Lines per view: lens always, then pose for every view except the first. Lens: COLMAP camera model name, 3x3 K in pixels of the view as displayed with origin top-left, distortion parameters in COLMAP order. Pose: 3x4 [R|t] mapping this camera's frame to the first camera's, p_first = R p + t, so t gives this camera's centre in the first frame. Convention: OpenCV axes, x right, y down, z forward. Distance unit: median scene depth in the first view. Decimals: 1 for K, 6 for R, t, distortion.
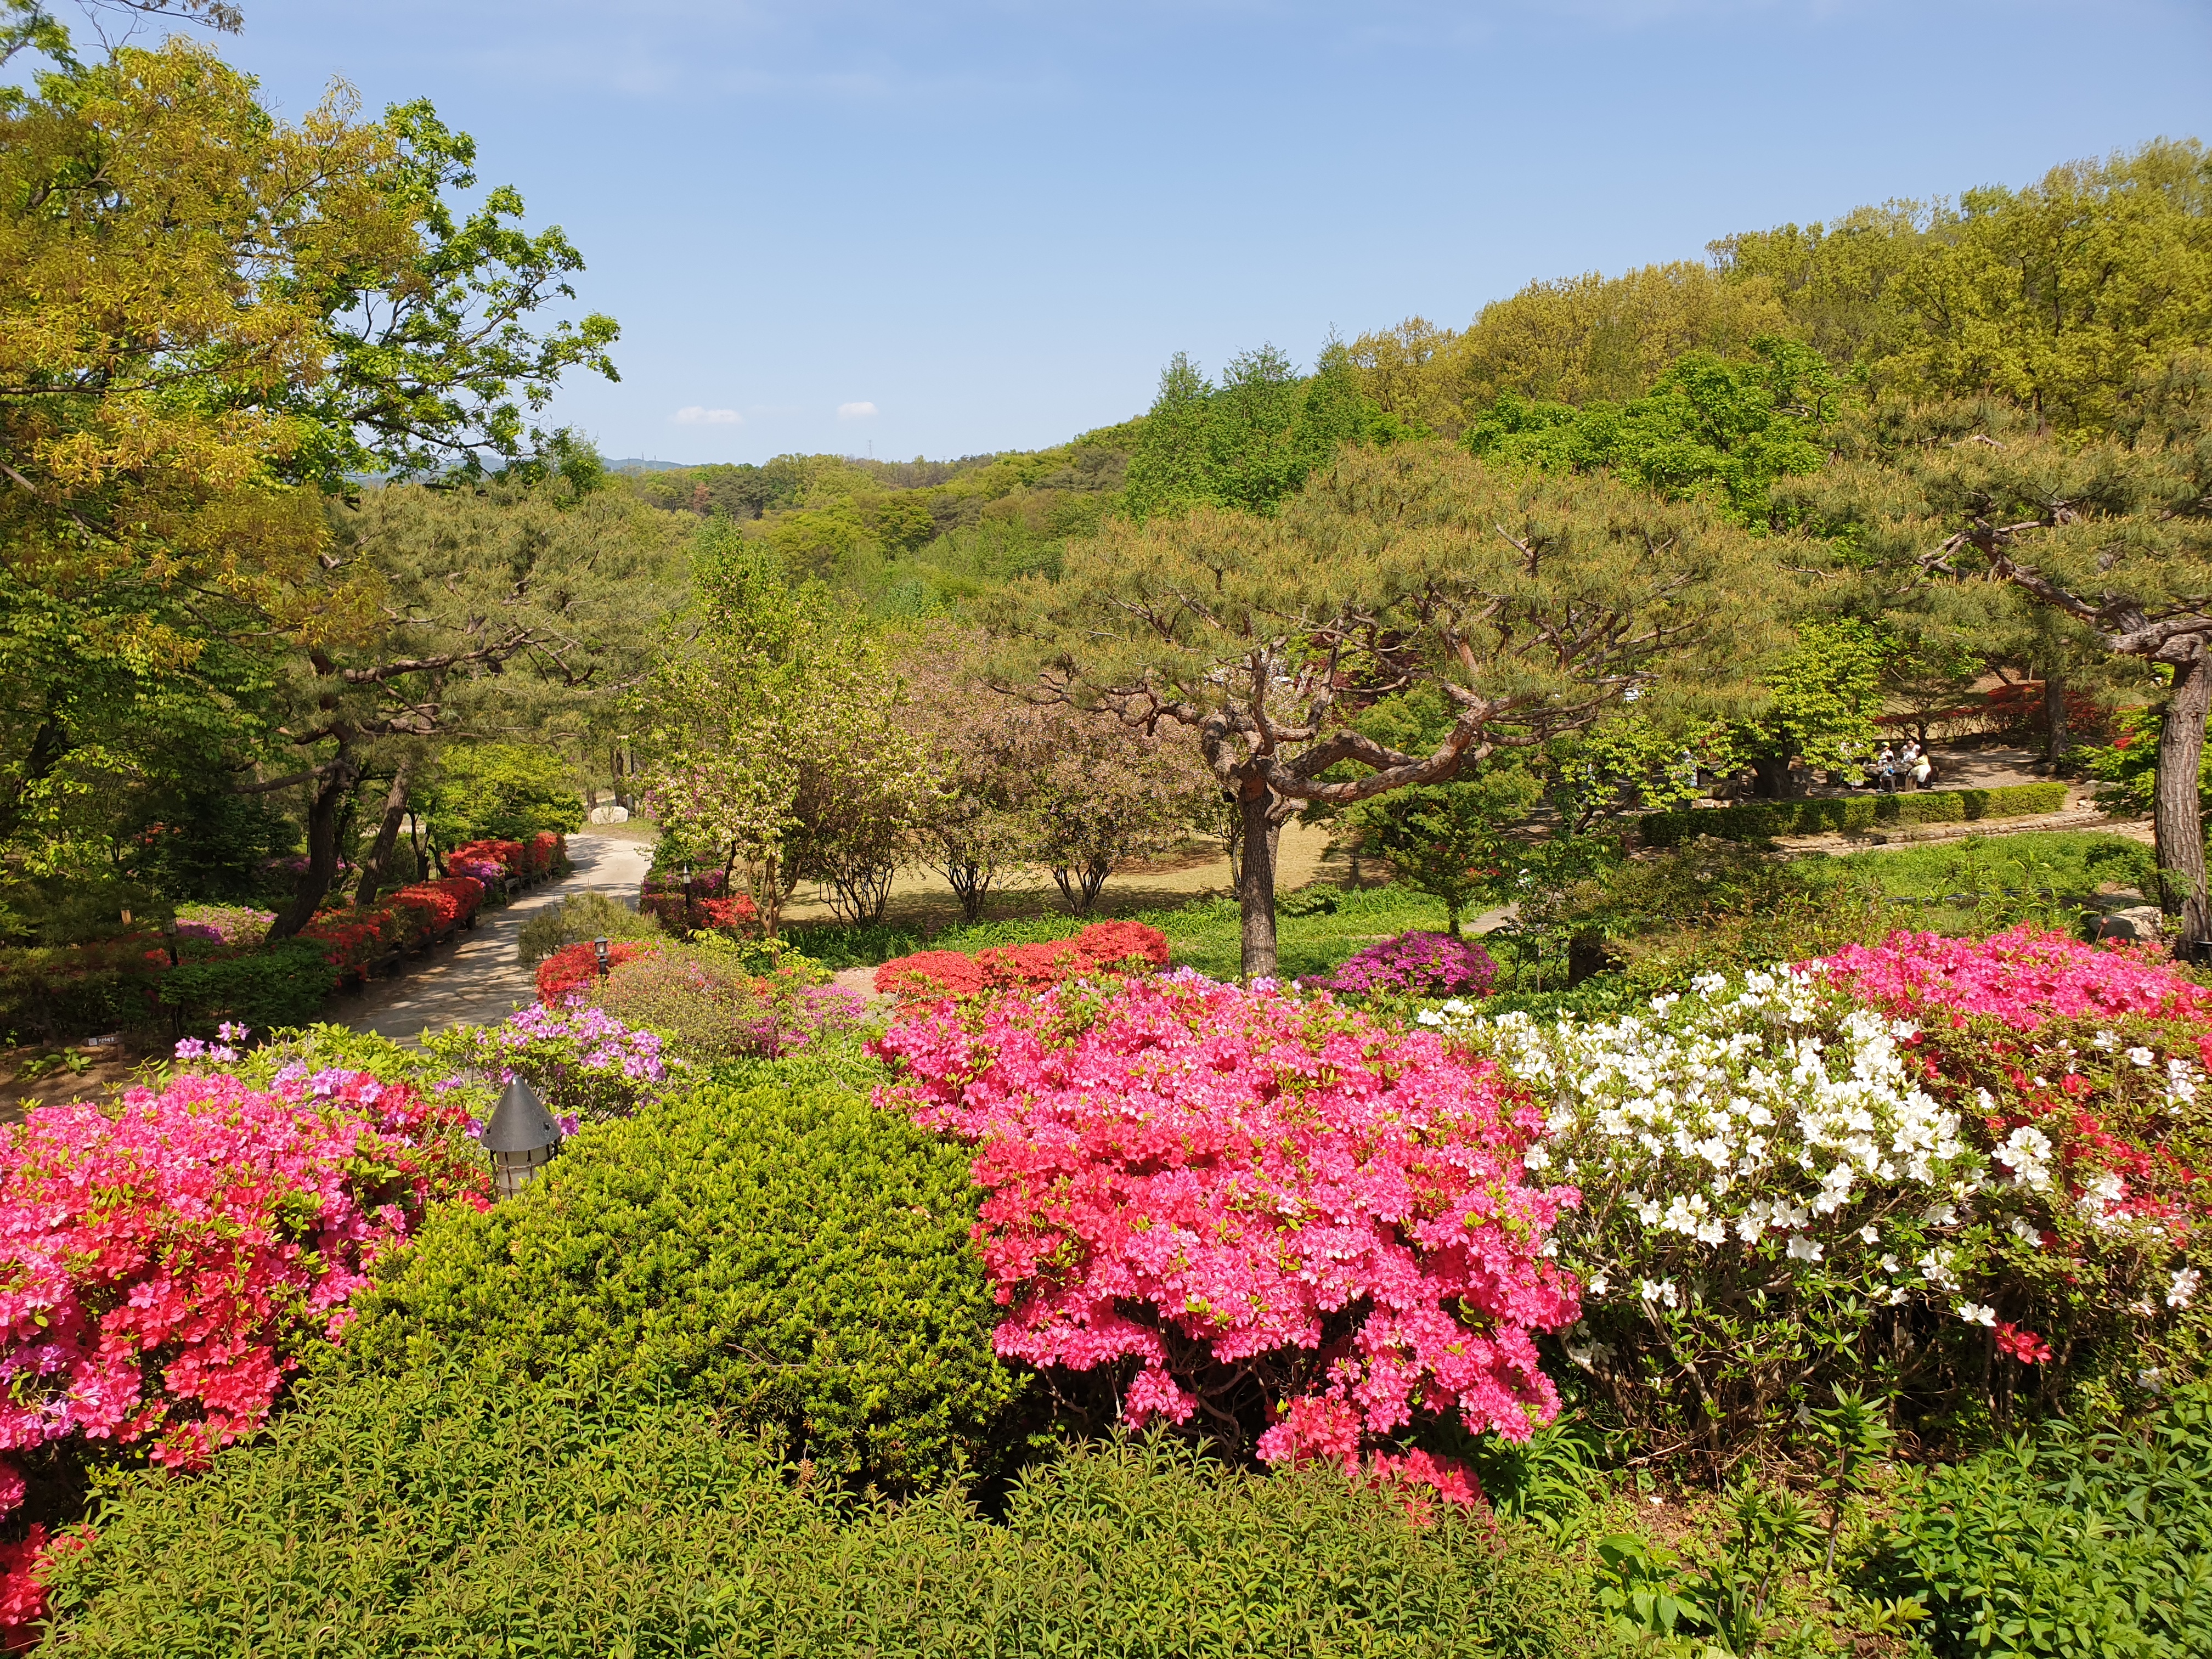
lens RADIAL K [[1750.1, 0, 1106.0], [0, 1750.1, 829.5], [0, 0, 1]] dist [0.093315, -0.171211]
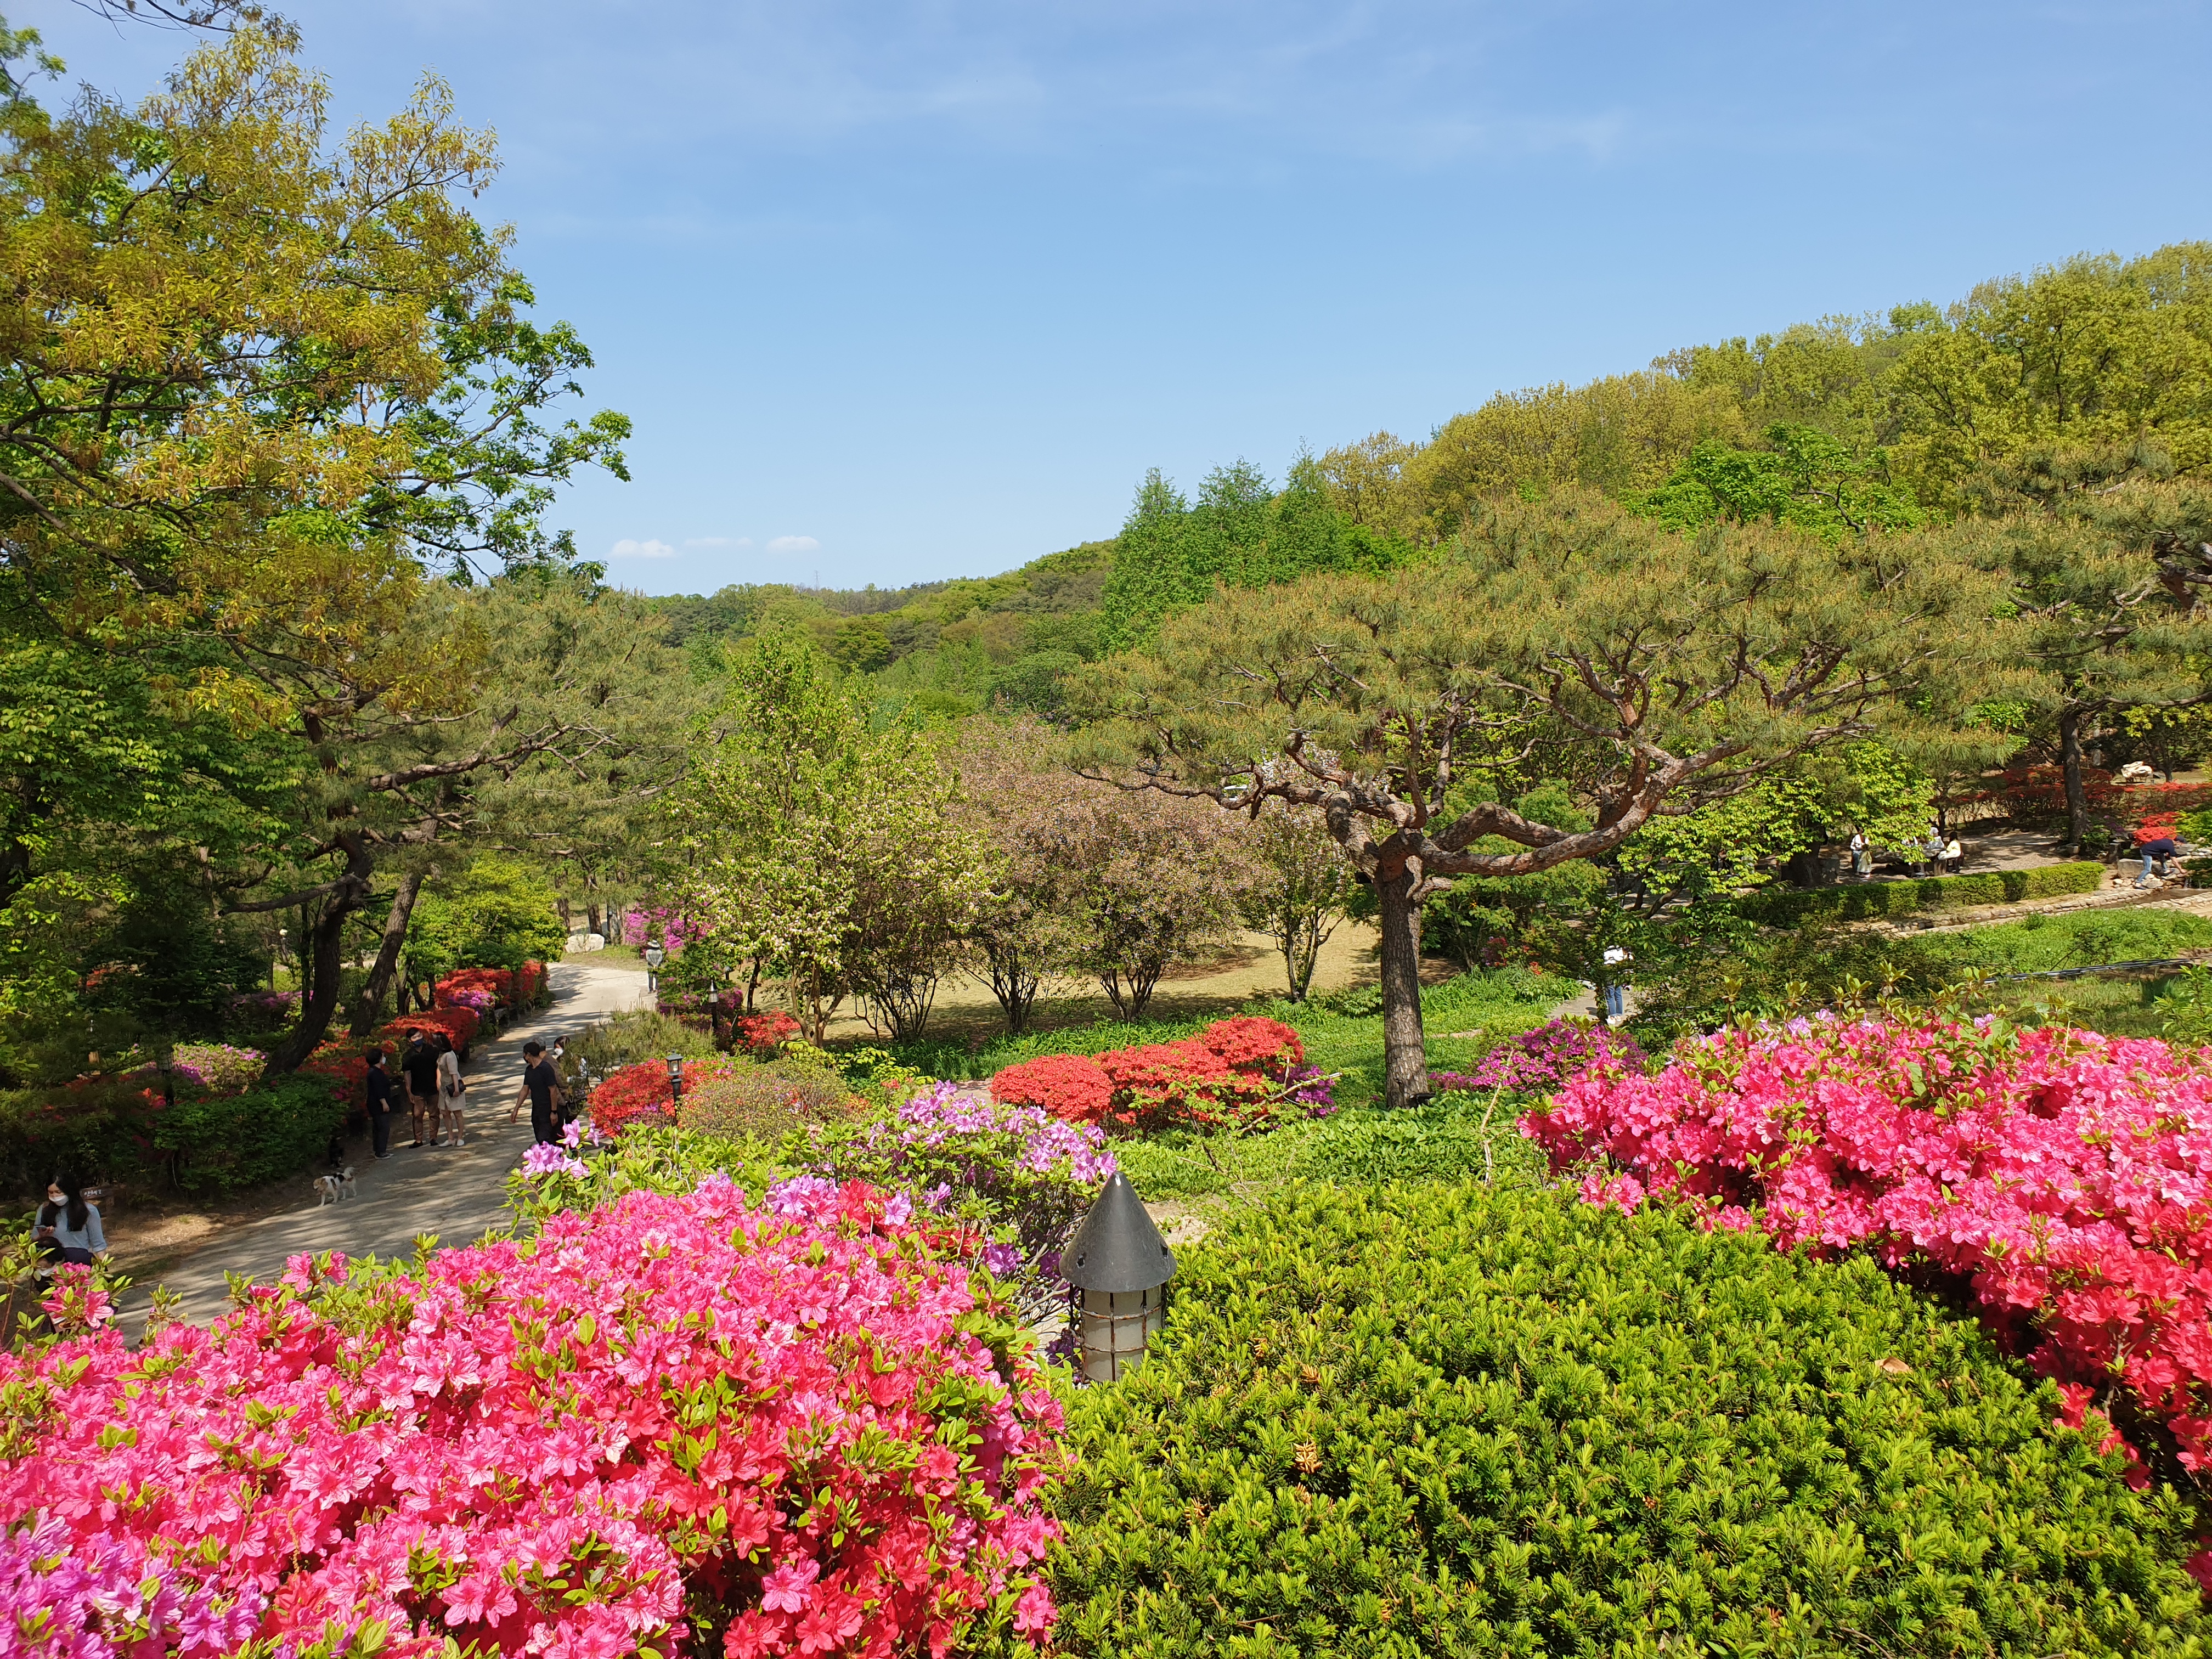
lens RADIAL K [[1692.0, 0, 1106.0], [0, 1692.0, 829.5], [0, 0, 1]] dist [0.126335, -0.224589]
pose [[0.997933, -0.024977, 0.059216, -0.078065], [0.029400, 0.996747, -0.075039, 0.012681], [-0.057149, 0.076625, 0.995421, 0.075100]]
